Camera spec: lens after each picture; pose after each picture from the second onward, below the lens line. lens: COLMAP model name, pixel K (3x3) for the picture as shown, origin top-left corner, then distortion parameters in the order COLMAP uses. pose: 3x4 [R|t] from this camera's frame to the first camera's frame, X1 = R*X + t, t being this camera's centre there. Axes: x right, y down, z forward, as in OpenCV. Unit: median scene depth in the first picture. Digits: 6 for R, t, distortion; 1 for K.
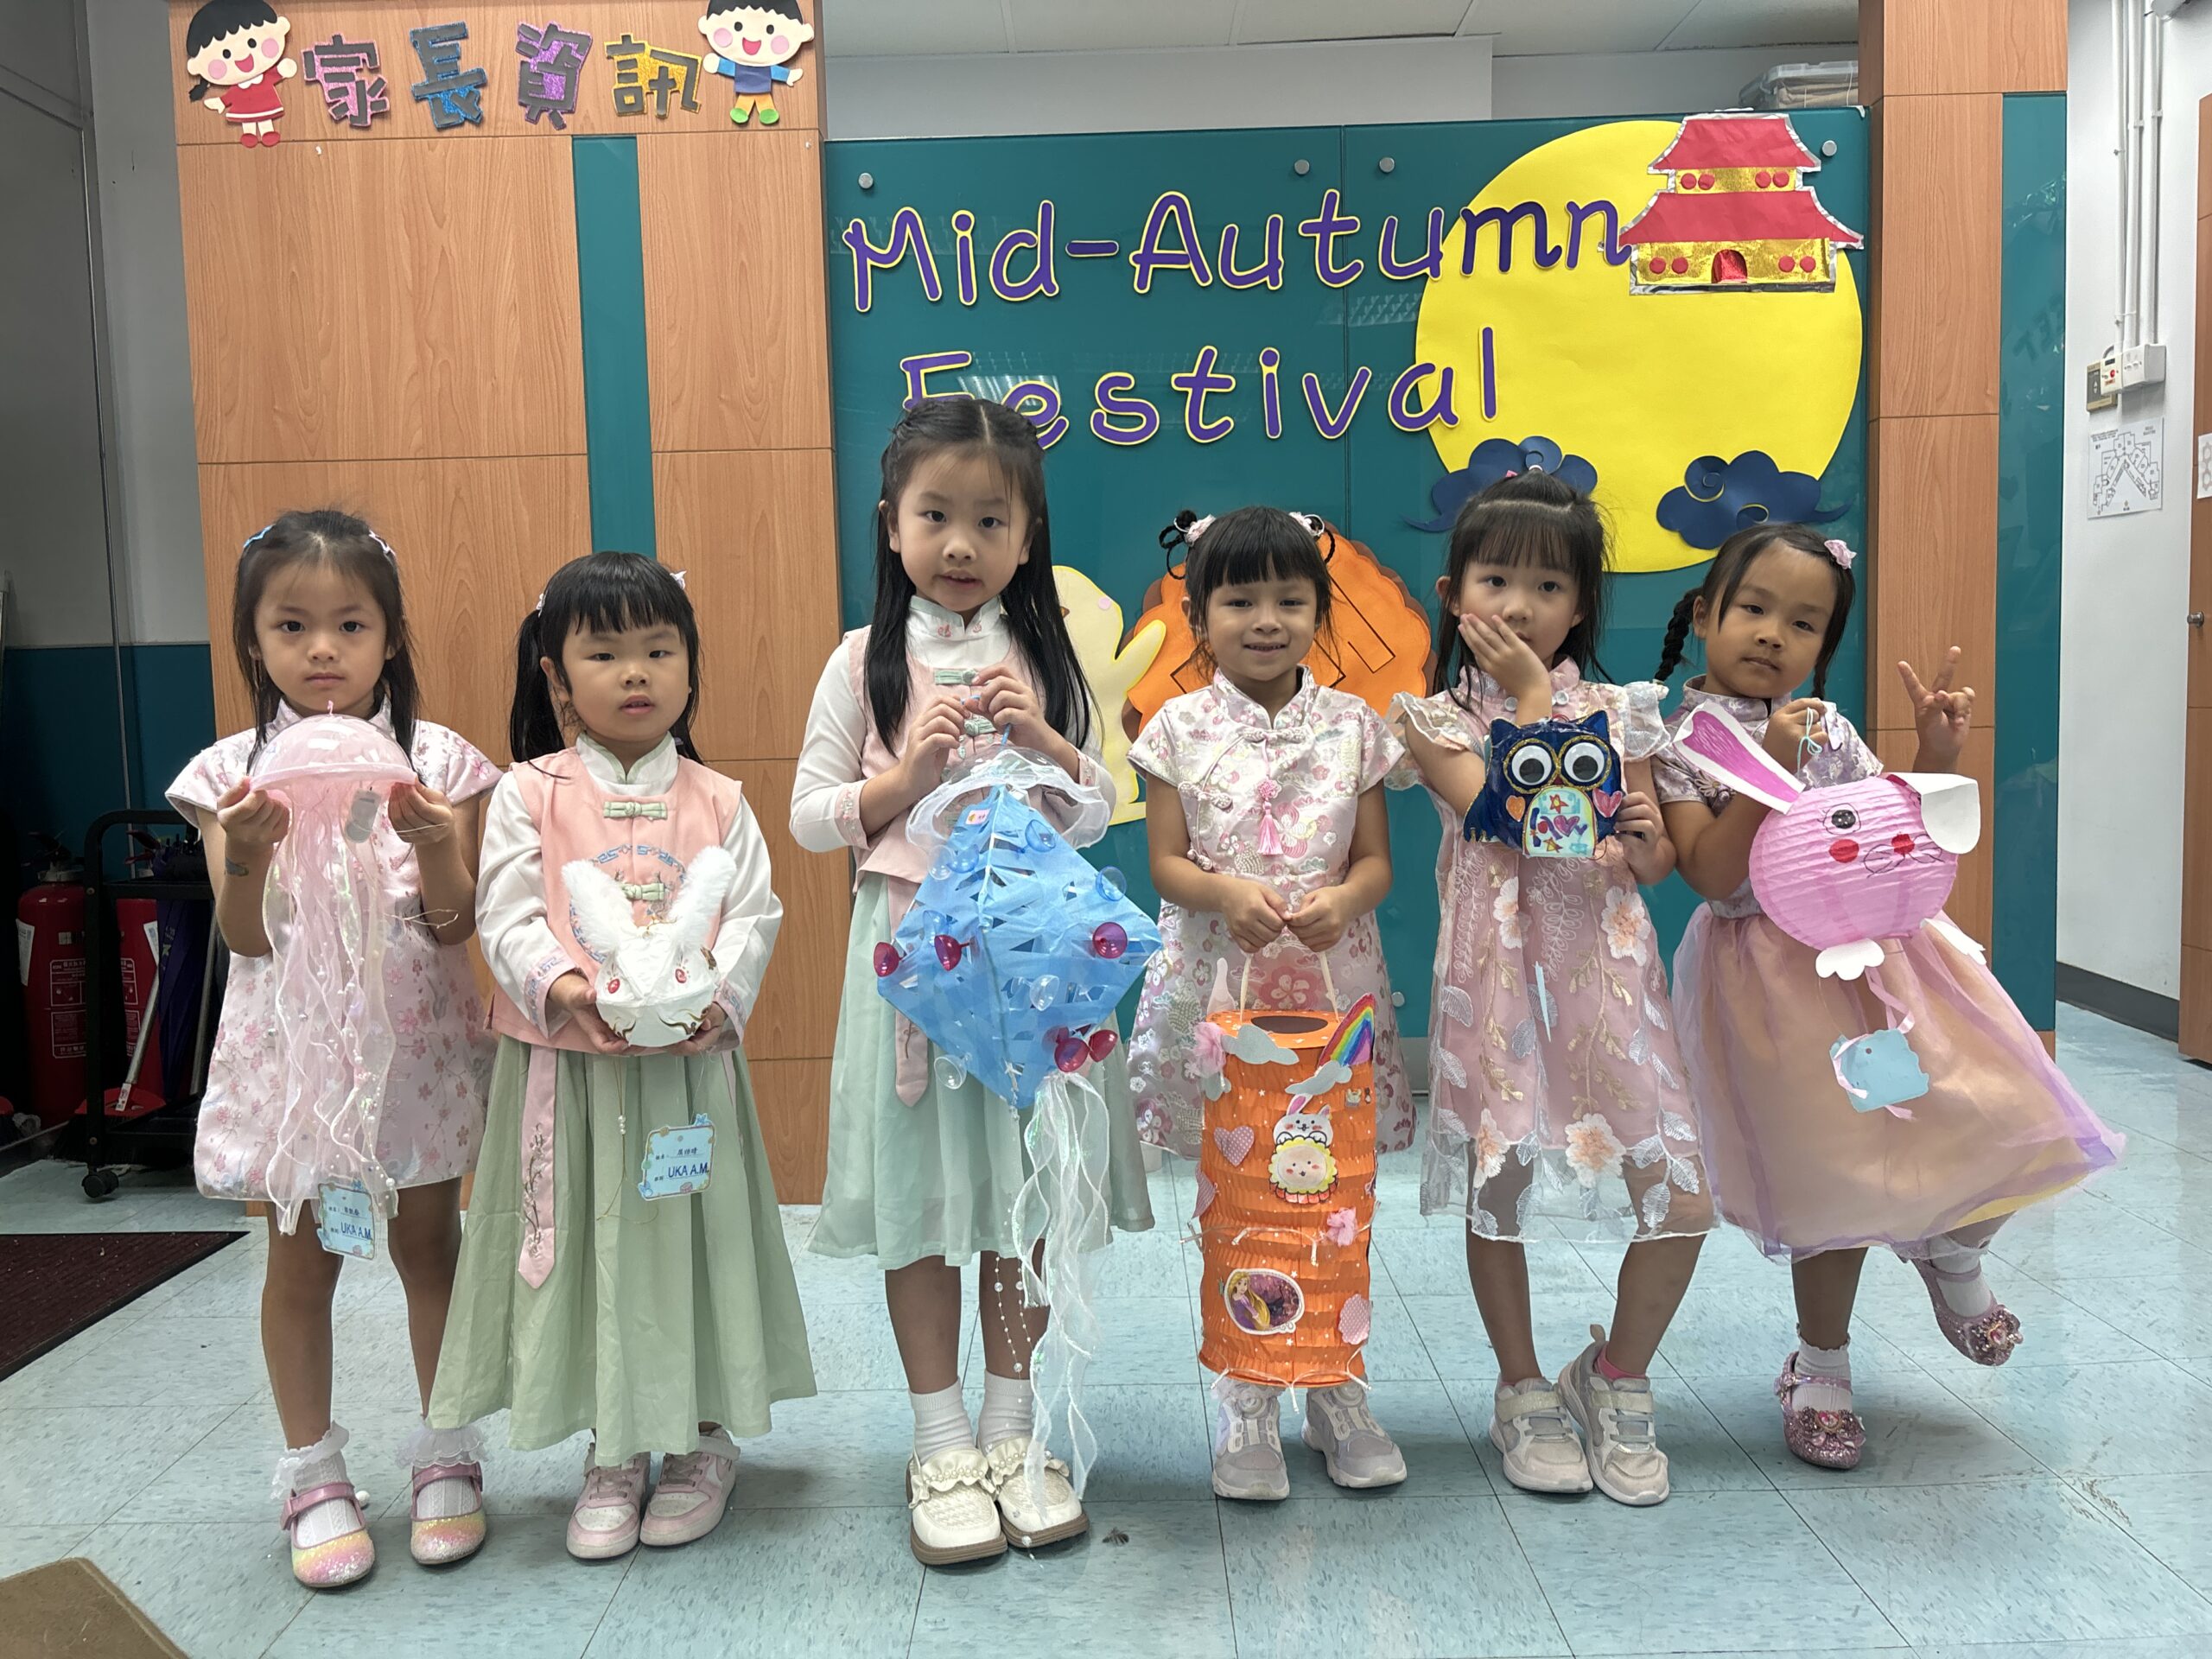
lens RADIAL K [[1642.2, 0, 1109.2], [0, 1642.2, 809.7], [0, 0, 1]] dist [0.067993, -0.077890]
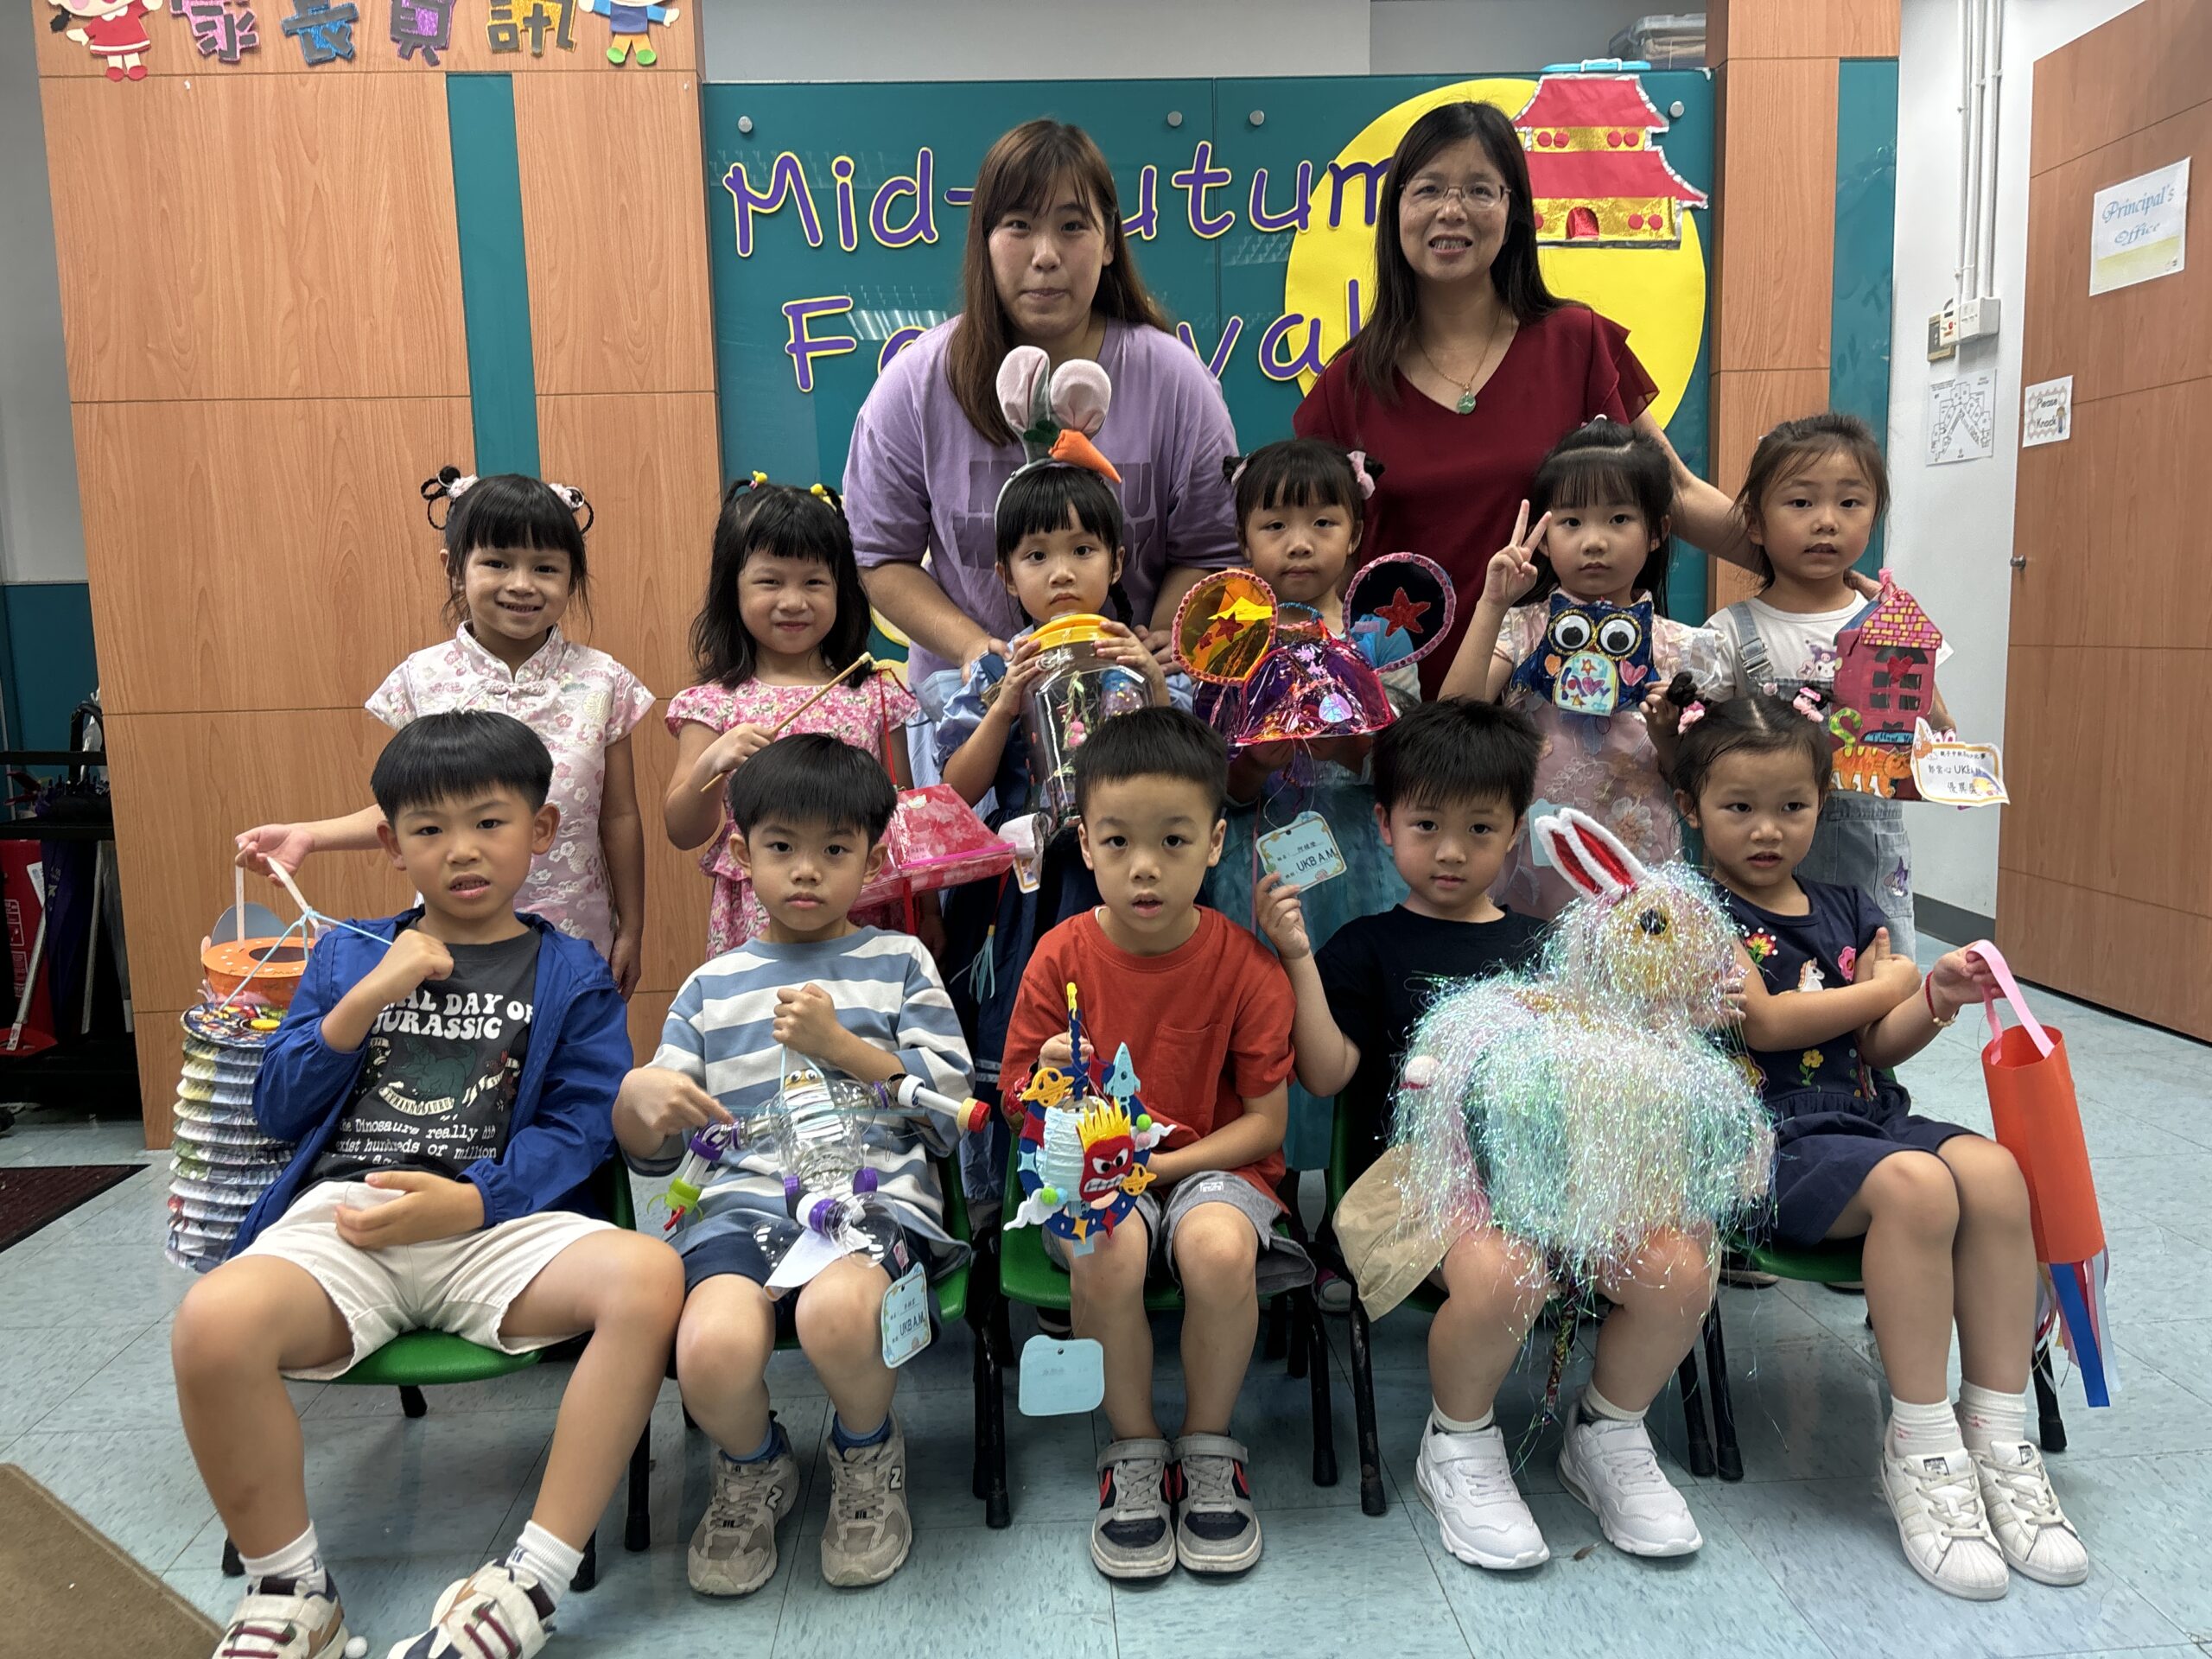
lens RADIAL K [[1638.6, 0, 1106.0], [0, 1638.6, 829.5], [0, 0, 1]] dist [0.073727, -0.086735]
pose [[0.998224, -0.007642, 0.059088, 0.009749], [0.004685, 0.998737, 0.050018, 0.000379], [-0.059396, -0.049652, 0.996999, -0.041237]]
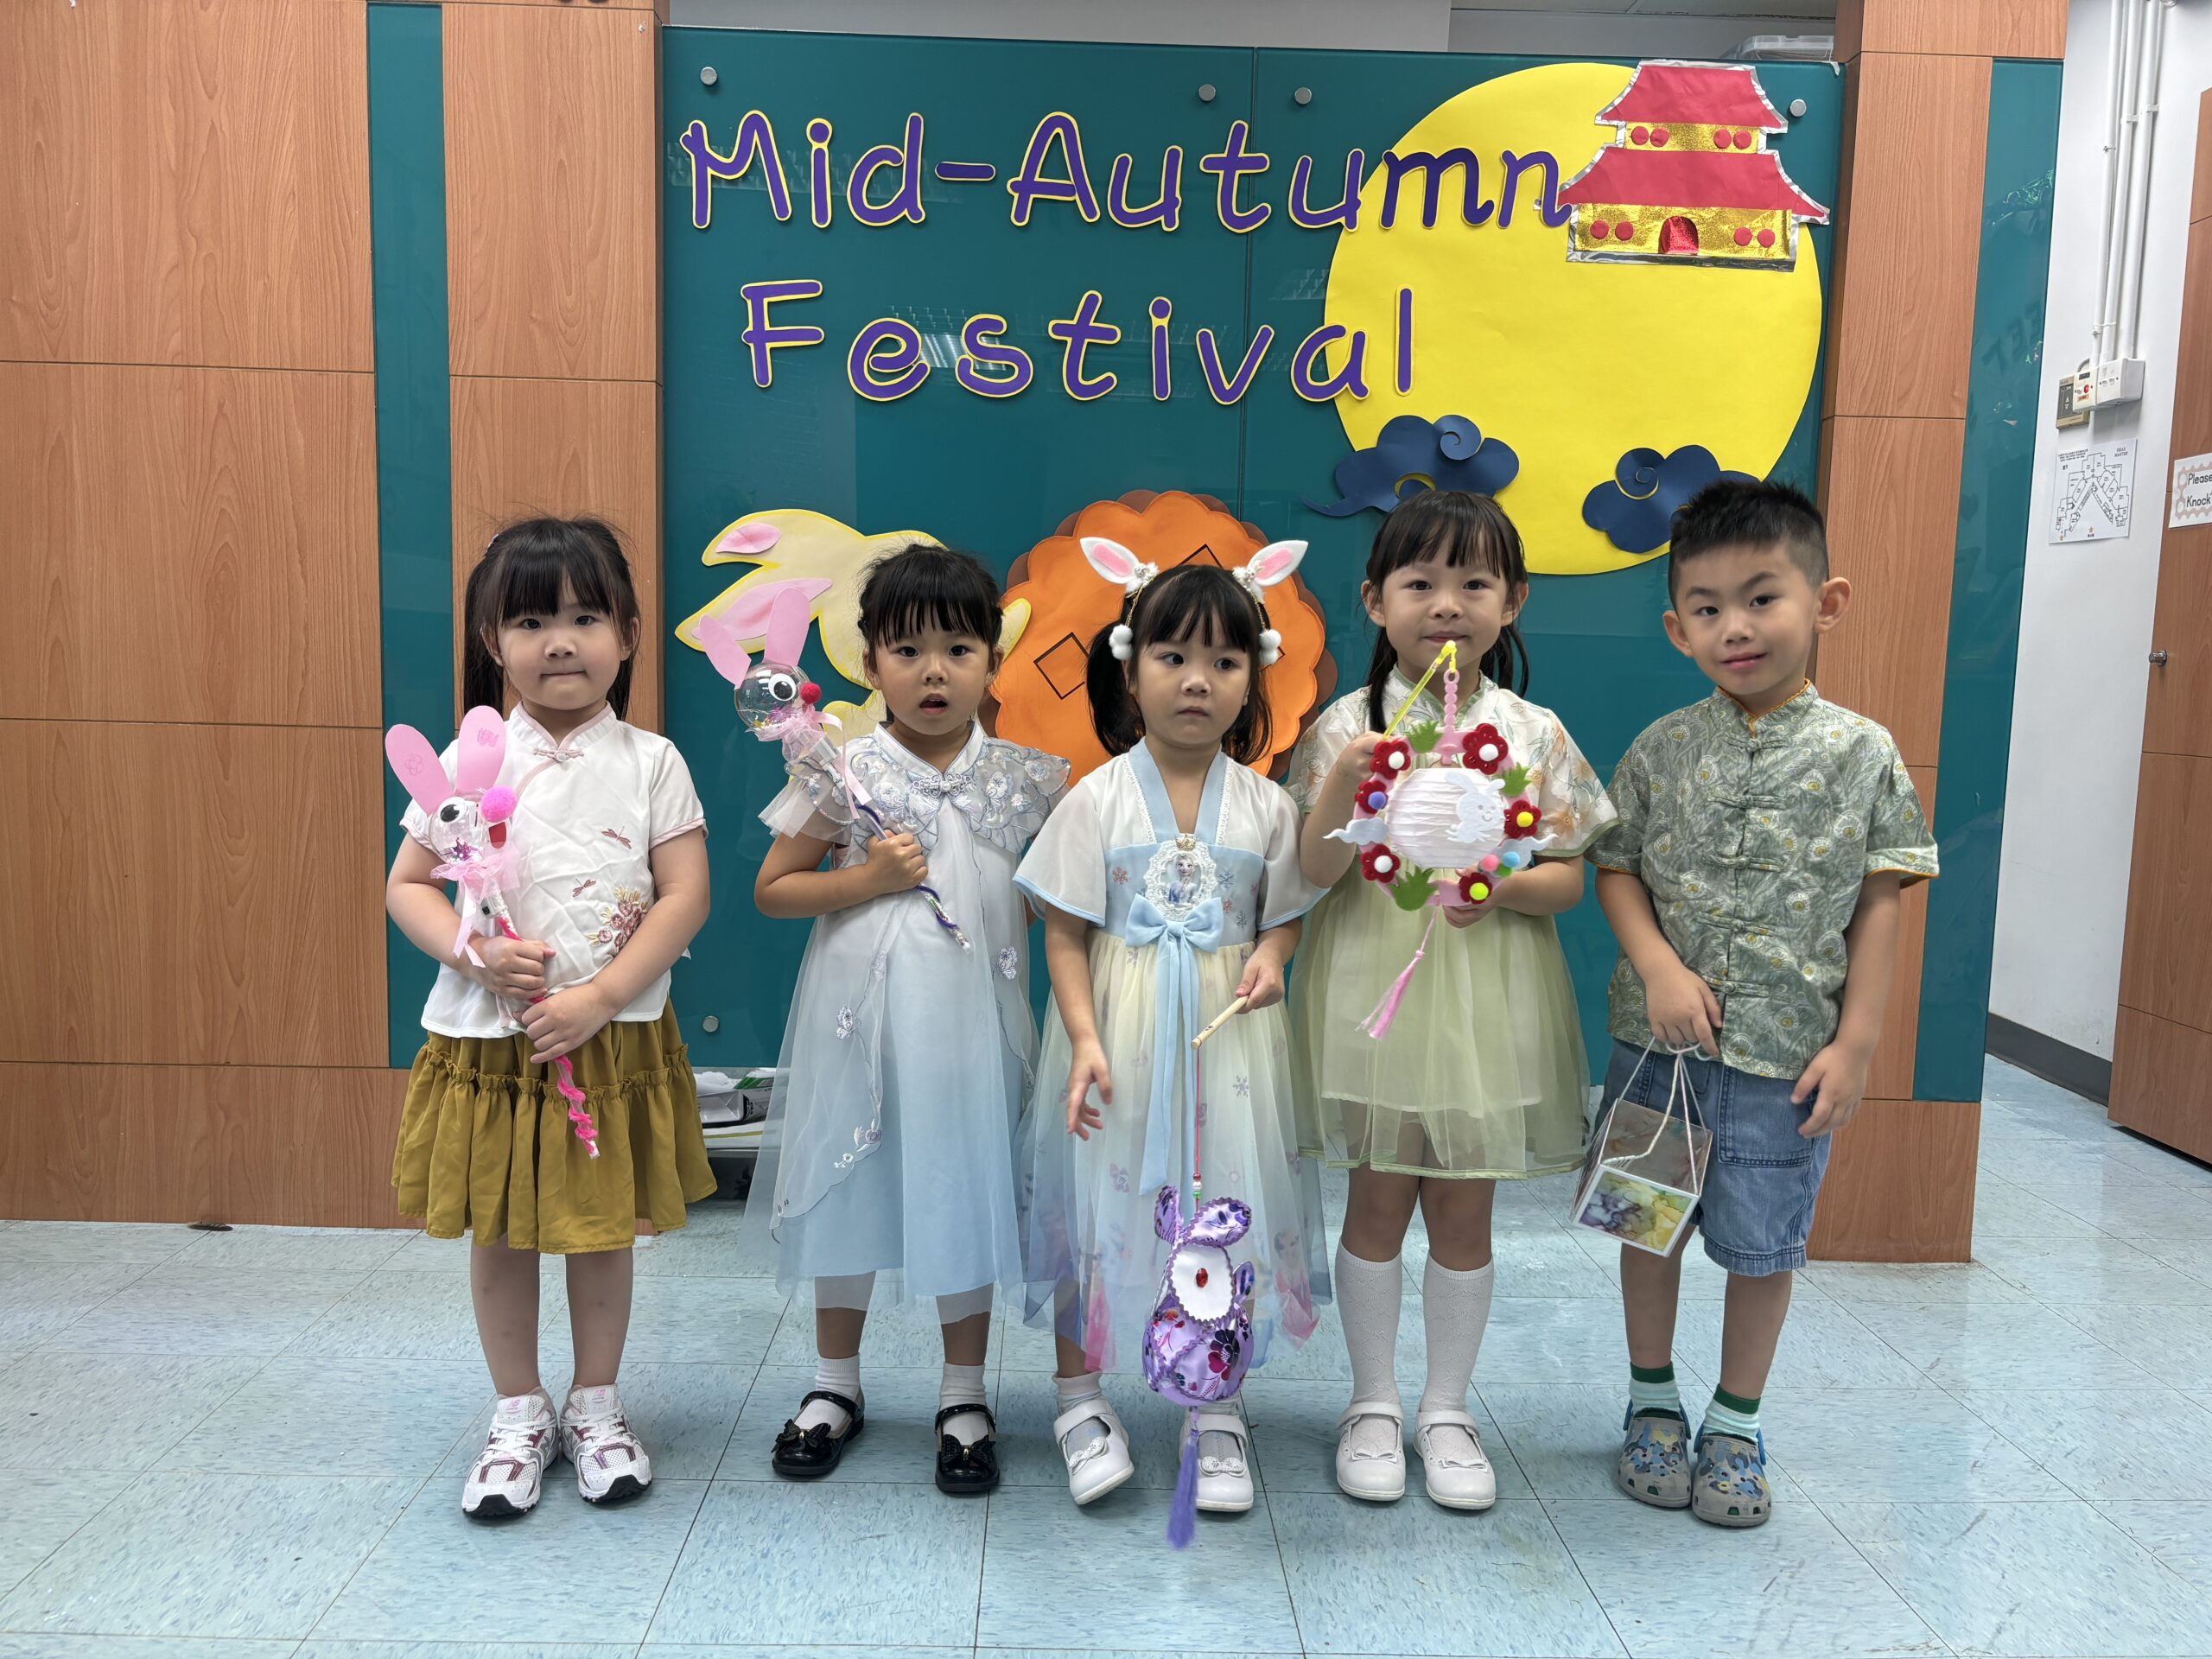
lens RADIAL K [[1641.6, 0, 1098.7], [0, 1641.6, 837.6], [0, 0, 1]] dist [0.080012, -0.092251]
pose [[0.998393, 0.049800, 0.027028, 0.054477], [-0.050572, 0.998308, 0.028683, -0.014248], [-0.025554, -0.030004, 0.999223, 0.106152]]
